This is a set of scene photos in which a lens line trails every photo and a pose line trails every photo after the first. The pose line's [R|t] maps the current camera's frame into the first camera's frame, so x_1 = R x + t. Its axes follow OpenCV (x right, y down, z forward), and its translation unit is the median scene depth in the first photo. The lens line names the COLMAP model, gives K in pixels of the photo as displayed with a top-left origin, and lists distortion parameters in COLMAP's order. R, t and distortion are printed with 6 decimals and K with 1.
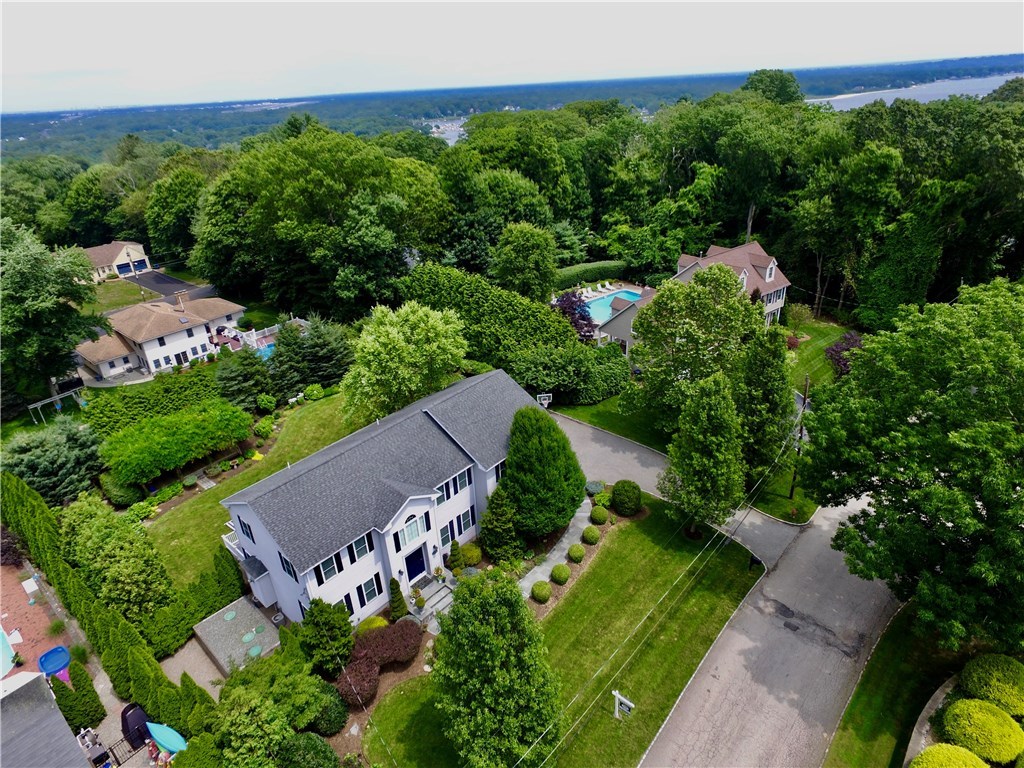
lens RADIAL K [[582.3, 0, 512.0], [0, 582.3, 384.0], [0, 0, 1]] dist [-0.013917, -0.001625]
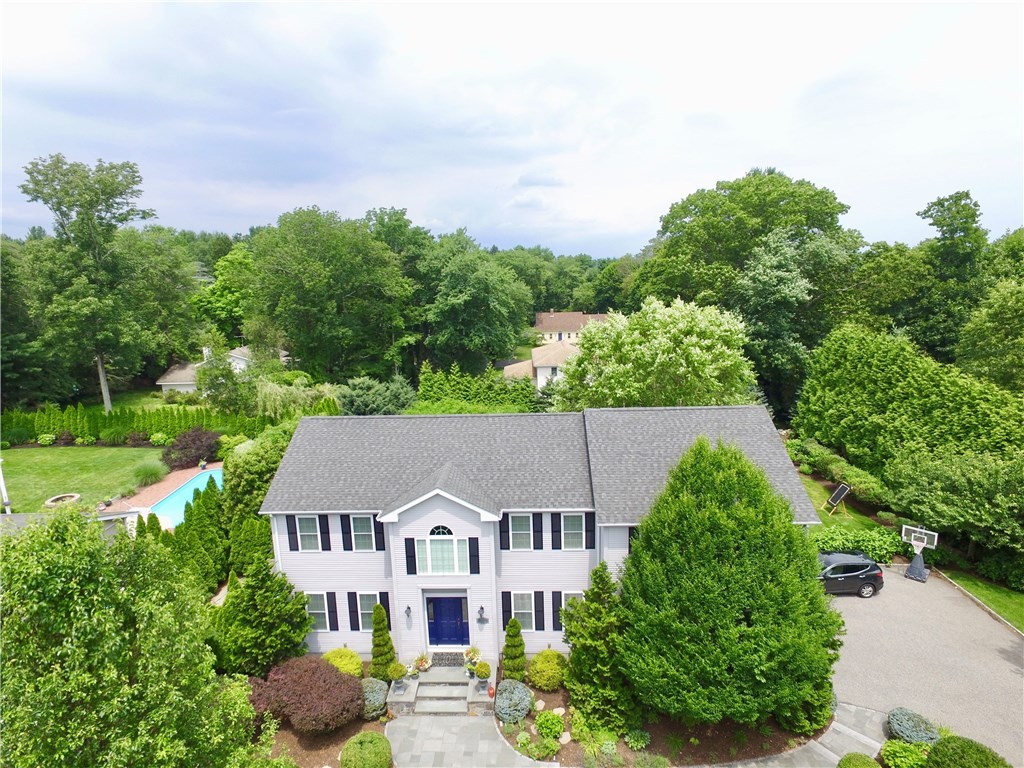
lens RADIAL K [[593.8, 0, 512.0], [0, 593.8, 384.0], [0, 0, 1]] dist [0.011089, -0.001660]
pose [[0.644413, 0.191734, -0.740250, 0.157838], [-0.353409, 0.933141, -0.065960, 0.050882], [0.678110, 0.304117, 0.669089, 0.295661]]
